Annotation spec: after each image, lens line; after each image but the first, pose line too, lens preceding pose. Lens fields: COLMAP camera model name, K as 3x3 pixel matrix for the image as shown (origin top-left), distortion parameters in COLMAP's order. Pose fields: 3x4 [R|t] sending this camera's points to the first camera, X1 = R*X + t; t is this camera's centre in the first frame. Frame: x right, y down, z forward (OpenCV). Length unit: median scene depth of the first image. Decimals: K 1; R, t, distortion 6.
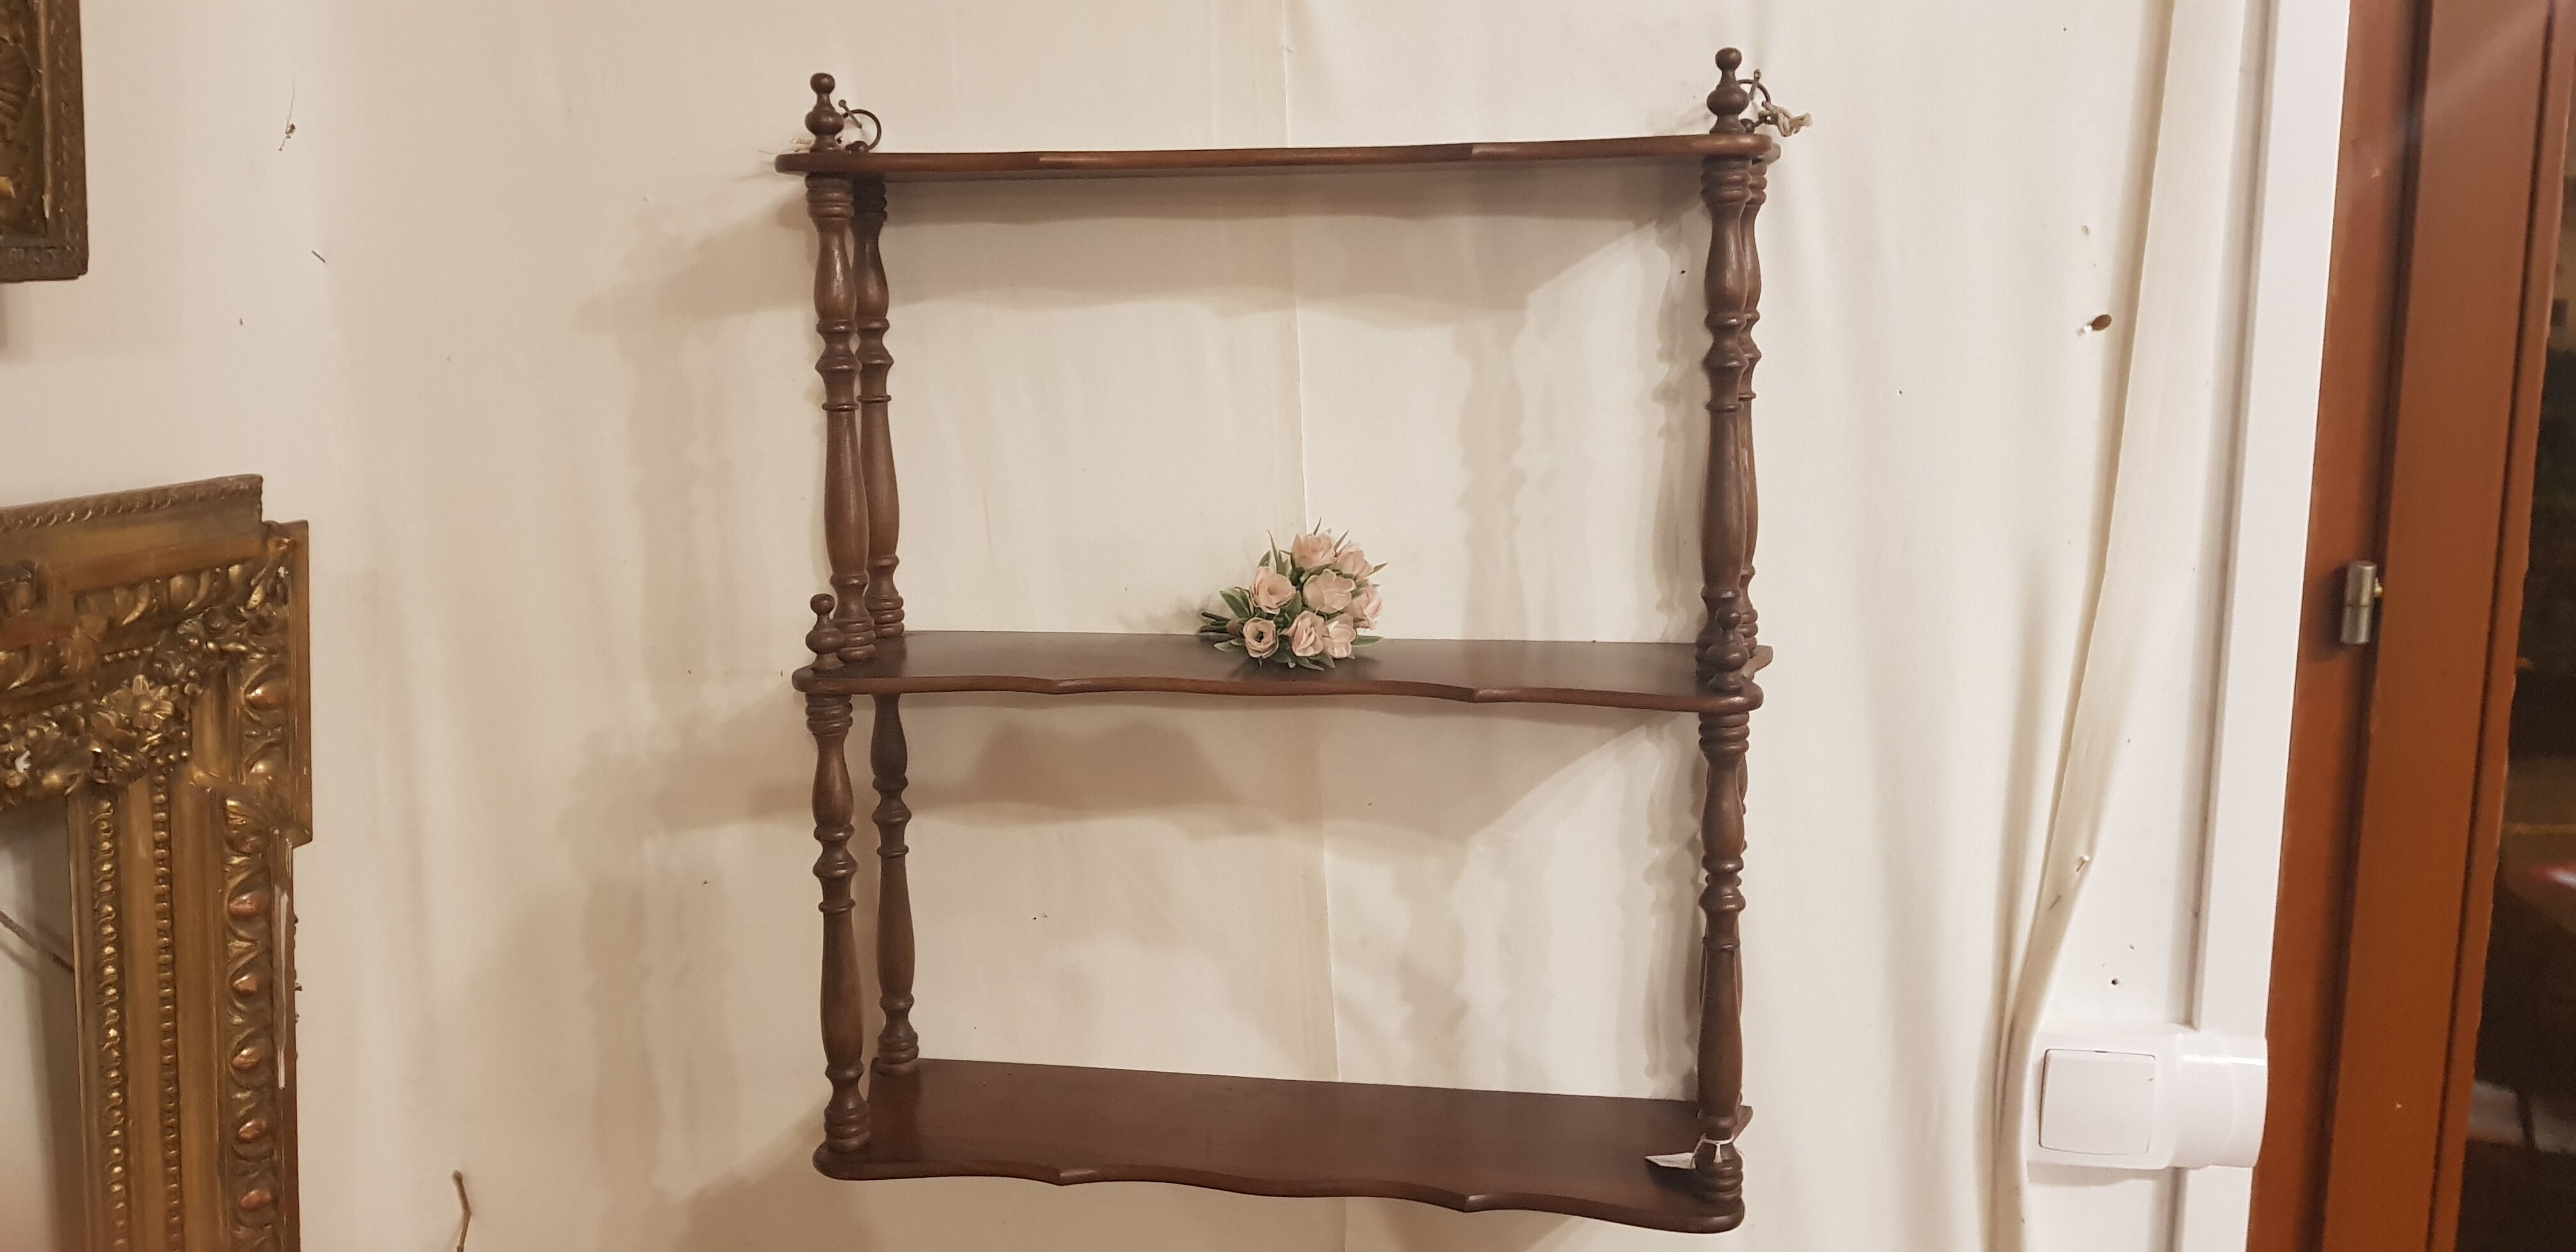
lens RADIAL K [[2067.9, 0, 1288.0], [0, 2067.9, 626.0], [0, 0, 1]] dist [0.137159, -0.340147]
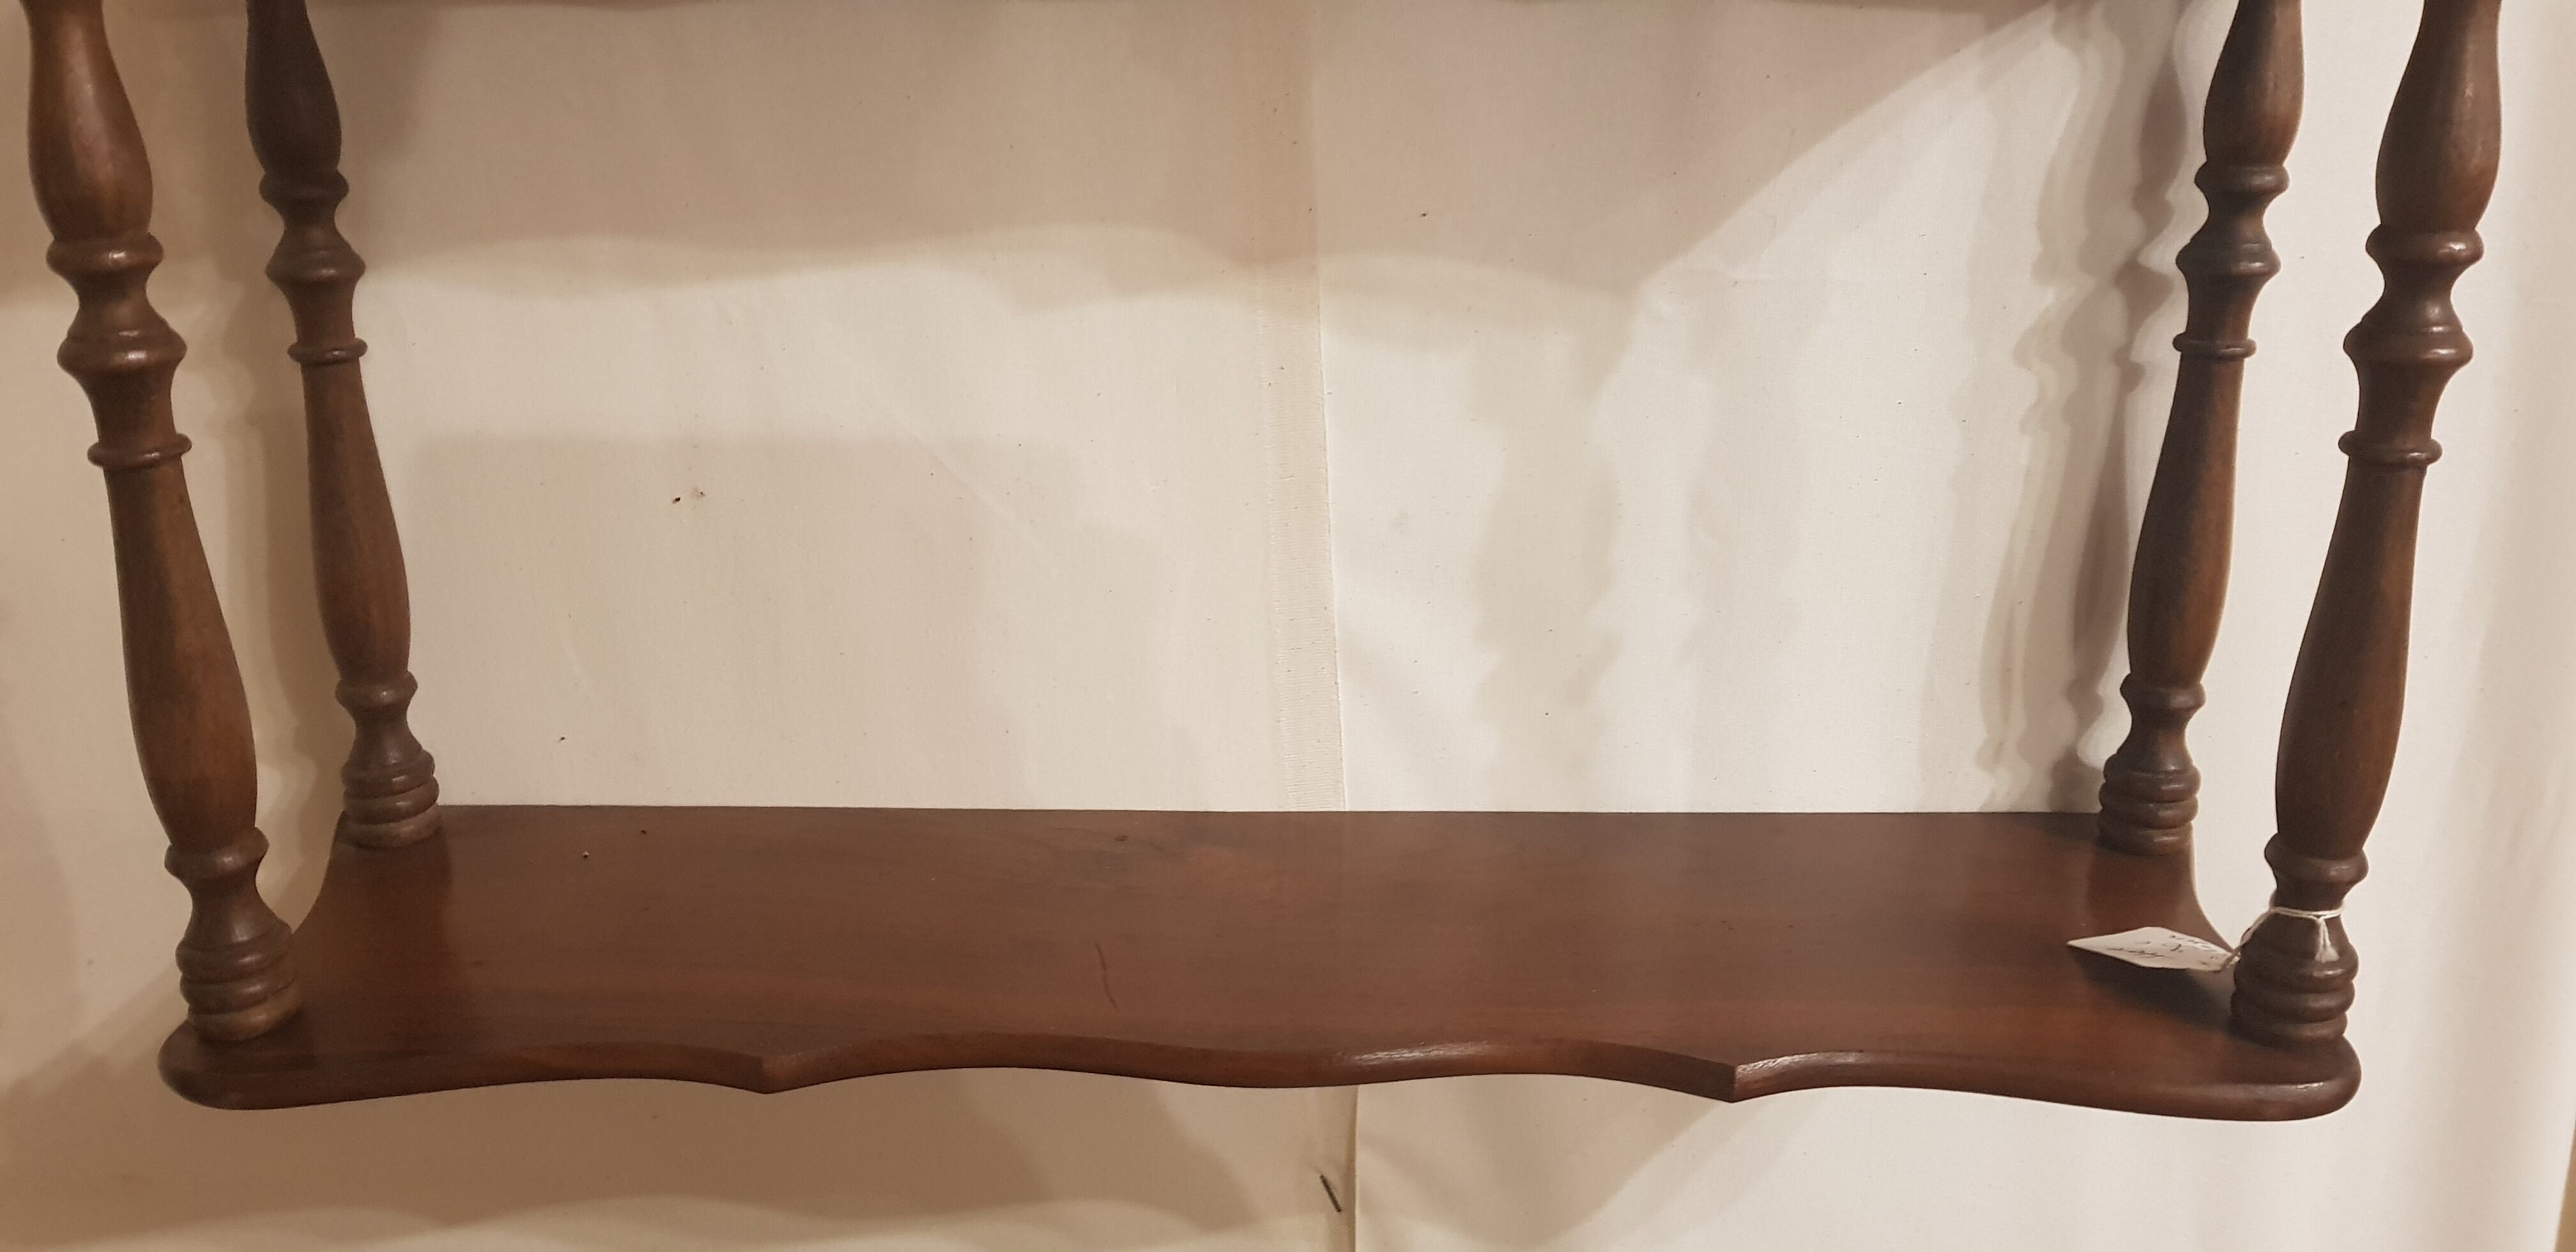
lens RADIAL K [[2029.4, 0, 1272.9], [0, 2029.4, 644.4], [0, 0, 1]] dist [0.062977, -0.162055]
pose [[0.989715, -0.041478, 0.136906, -0.059861], [0.019056, 0.986739, 0.161191, 0.112268], [-0.141776, -0.156924, 0.977381, 0.589247]]
